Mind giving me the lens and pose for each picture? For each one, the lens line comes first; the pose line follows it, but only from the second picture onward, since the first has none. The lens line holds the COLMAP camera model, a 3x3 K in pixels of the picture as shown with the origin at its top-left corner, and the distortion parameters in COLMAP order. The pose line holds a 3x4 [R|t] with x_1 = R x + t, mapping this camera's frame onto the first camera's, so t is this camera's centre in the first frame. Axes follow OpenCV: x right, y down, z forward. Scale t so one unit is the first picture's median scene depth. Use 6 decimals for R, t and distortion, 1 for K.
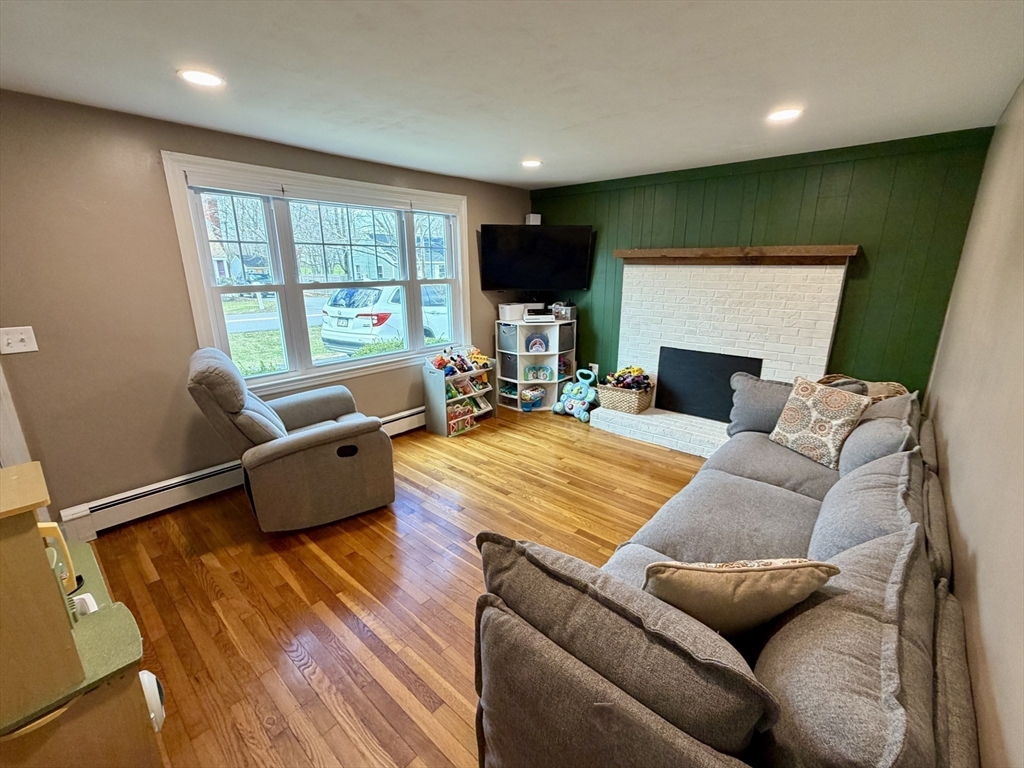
lens RADIAL K [[445.1, 0, 514.3], [0, 445.1, 387.3], [0, 0, 1]] dist [-0.002865, -0.000255]
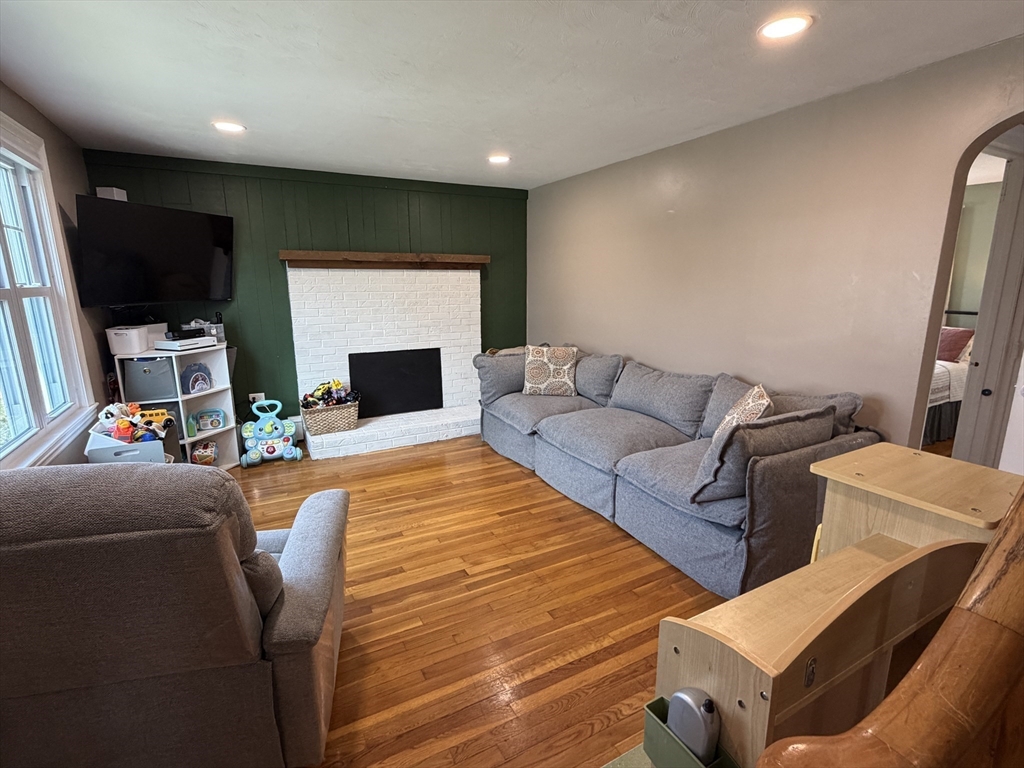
lens RADIAL K [[502.9, 0, 513.2], [0, 502.9, 386.9], [0, 0, 1]] dist [0.005843, 0.000057]
pose [[0.337500, -0.197664, 0.920338, -0.617338], [0.252886, 0.960802, 0.113618, -0.064853], [-0.906721, 0.194395, 0.374257, 0.330484]]
